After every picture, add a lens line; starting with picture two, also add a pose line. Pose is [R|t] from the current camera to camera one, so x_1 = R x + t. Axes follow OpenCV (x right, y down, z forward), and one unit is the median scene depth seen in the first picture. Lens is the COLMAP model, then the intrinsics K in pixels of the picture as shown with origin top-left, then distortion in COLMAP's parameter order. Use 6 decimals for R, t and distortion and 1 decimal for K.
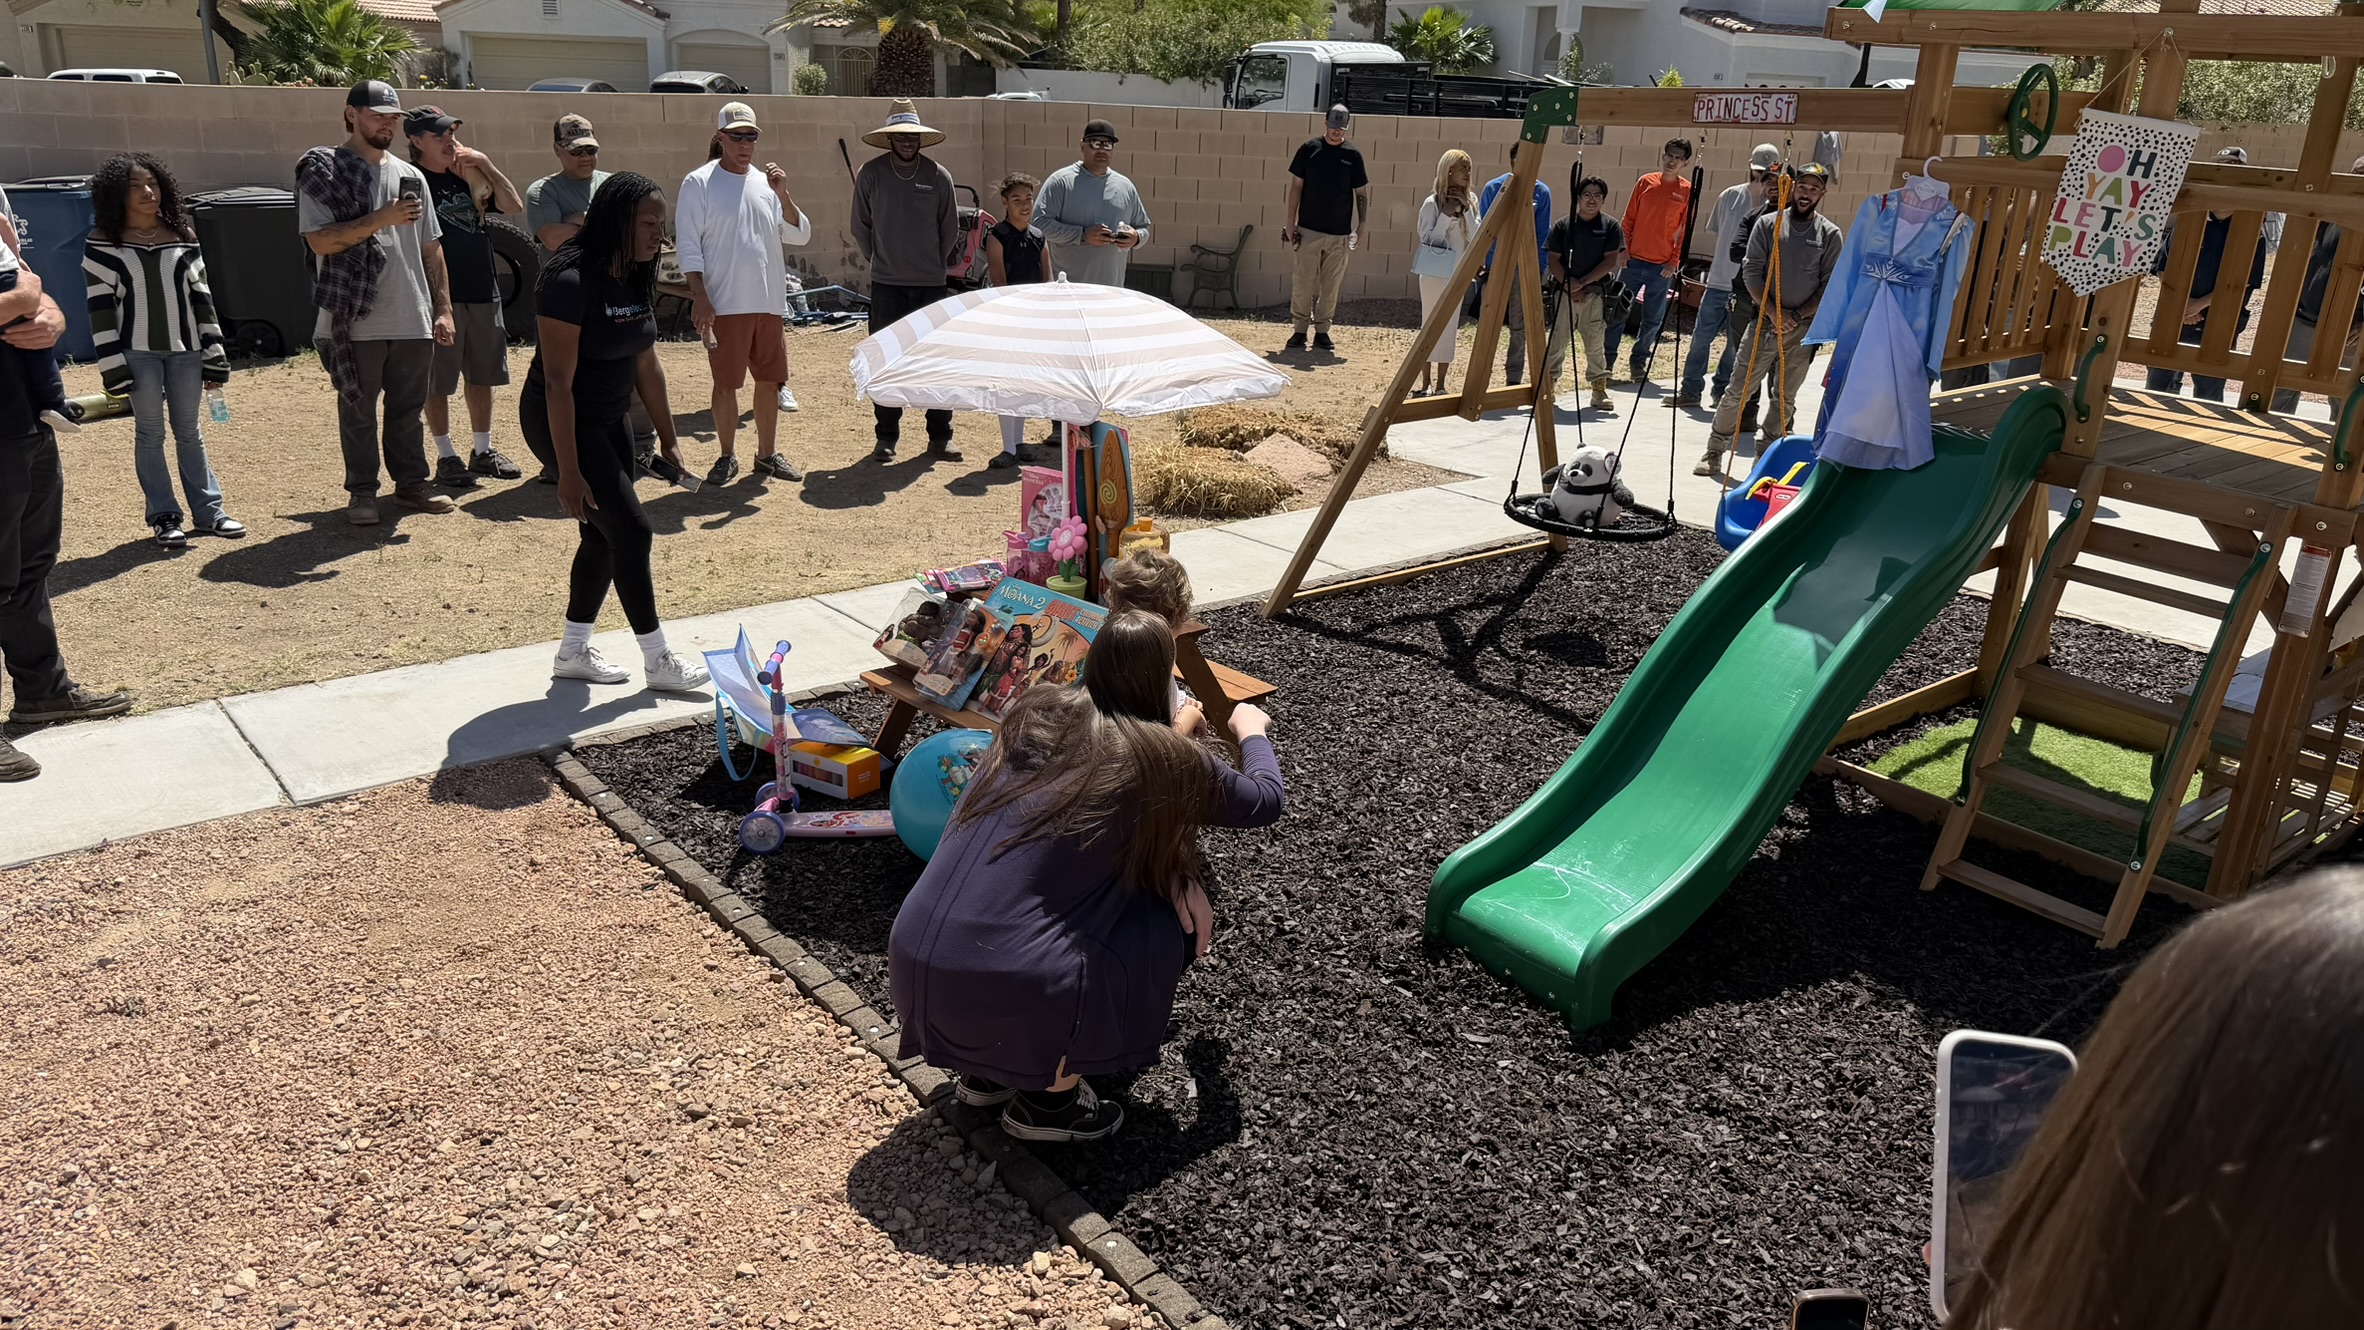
lens RADIAL K [[1692.6, 0, 1166.1], [0, 1692.6, 735.8], [0, 0, 1]] dist [0.003343, -0.004555]
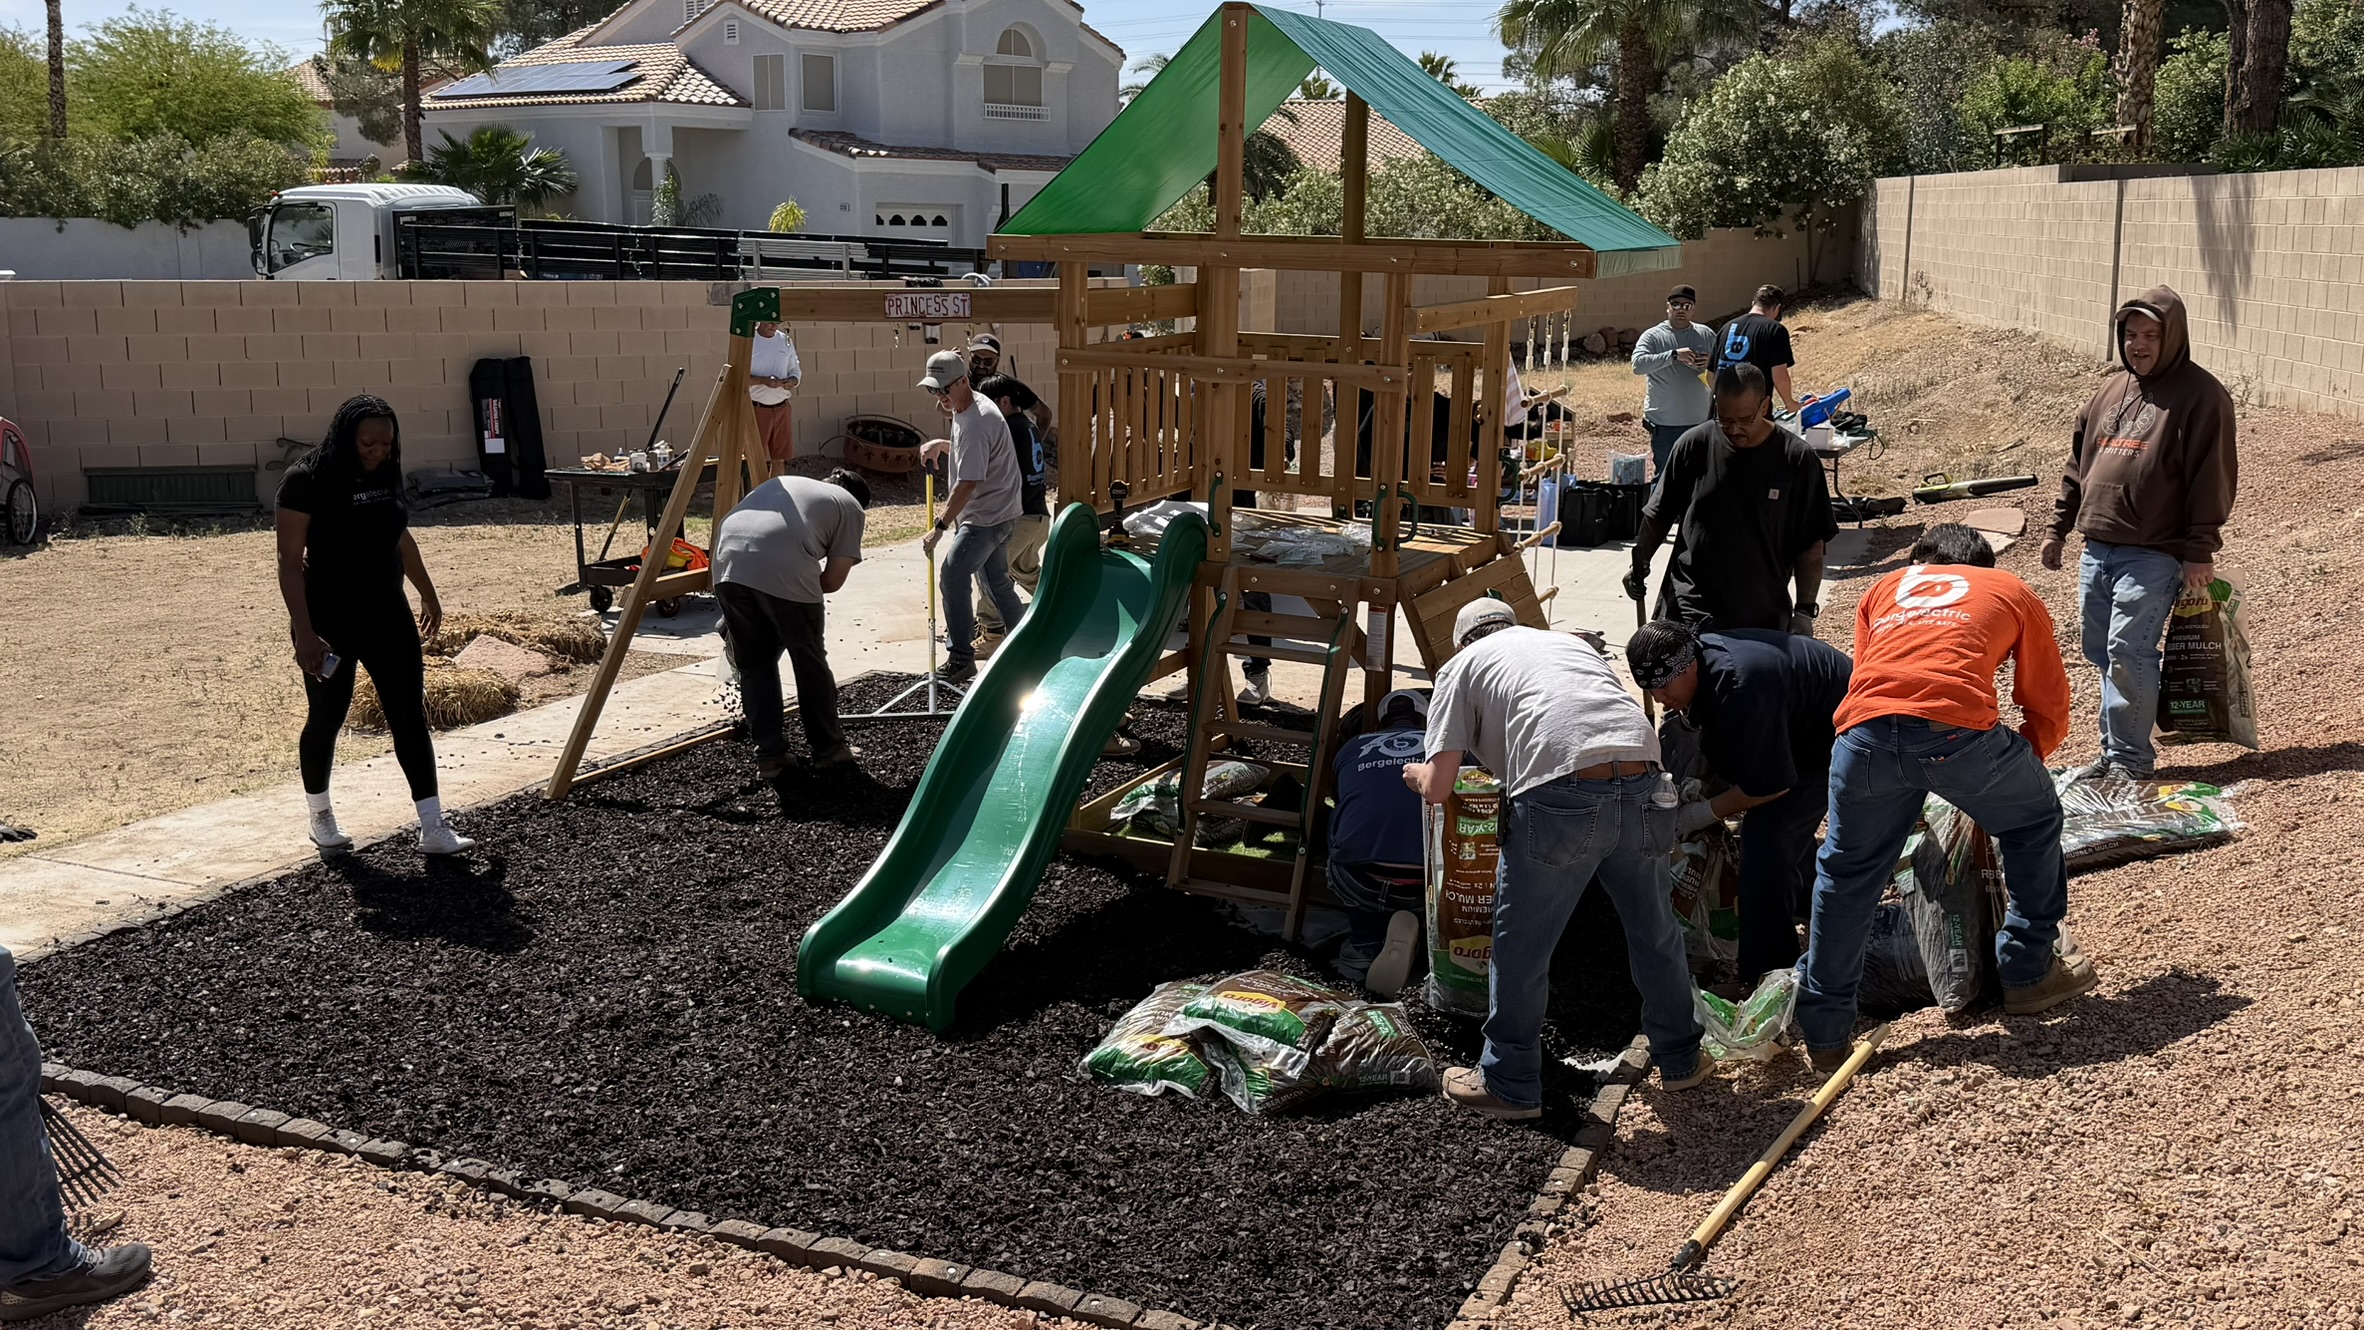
lens RADIAL K [[2273.9, 0, 1182.1], [0, 2273.9, 664.1], [0, 0, 1]] dist [-0.003603, 0.000000]
pose [[0.902755, -0.105221, 0.417088, -0.077175], [0.173323, 0.976404, -0.128822, 0.044242], [-0.393692, 0.188585, 0.899690, -0.185557]]
